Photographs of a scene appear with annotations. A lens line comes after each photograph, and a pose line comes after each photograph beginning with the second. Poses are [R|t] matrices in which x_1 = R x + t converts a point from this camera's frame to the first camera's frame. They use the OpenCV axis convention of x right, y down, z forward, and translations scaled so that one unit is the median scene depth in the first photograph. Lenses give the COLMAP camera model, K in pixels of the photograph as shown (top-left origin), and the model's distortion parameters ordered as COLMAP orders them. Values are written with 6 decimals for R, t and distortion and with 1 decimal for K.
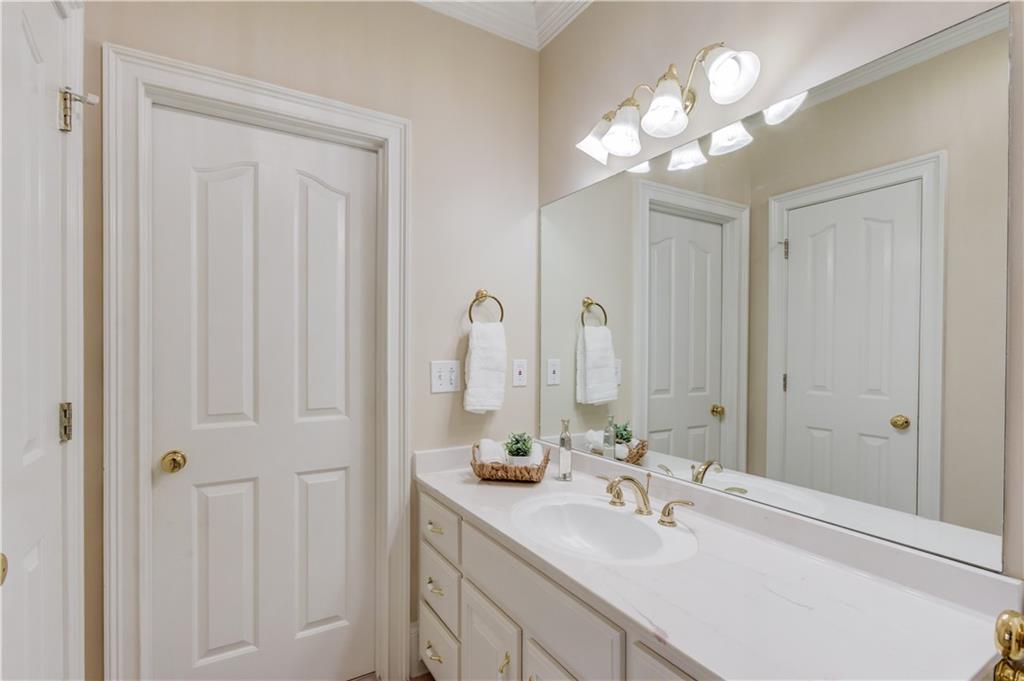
lens RADIAL K [[486.7, 0, 510.2], [0, 486.7, 347.3], [0, 0, 1]] dist [-0.010150, 0.002995]
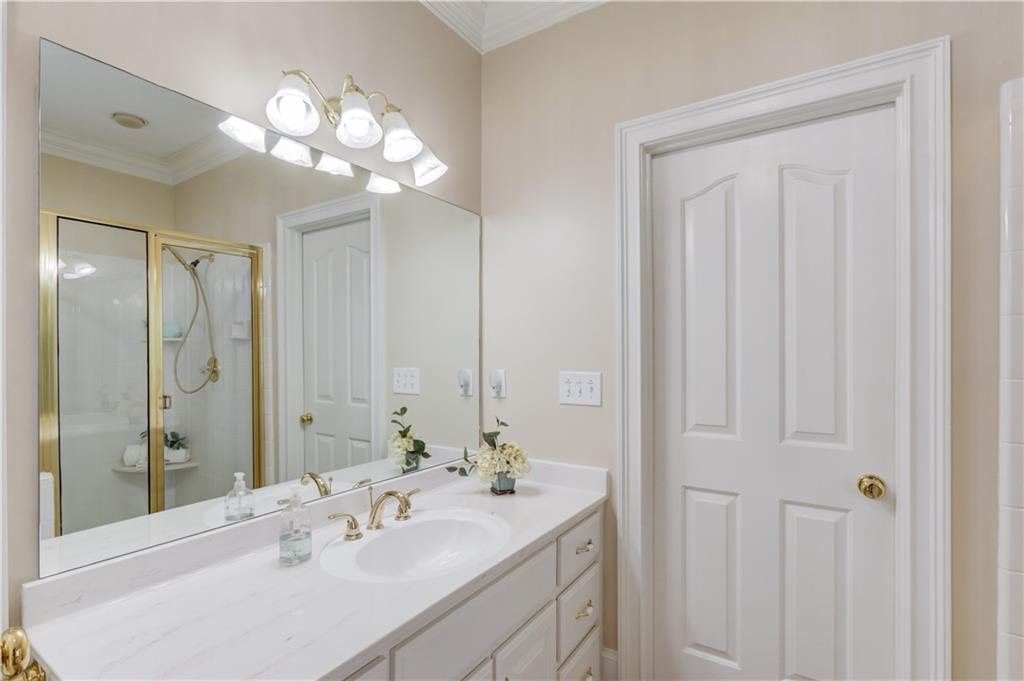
lens RADIAL K [[486.7, 0, 510.9], [0, 486.7, 347.3], [0, 0, 1]] dist [-0.010150, 0.002995]
pose [[0.438021, -0.013688, -0.898860, 0.752896], [0.007142, 0.999906, -0.011746, -0.007621], [0.898936, -0.001274, 0.438078, 0.485387]]
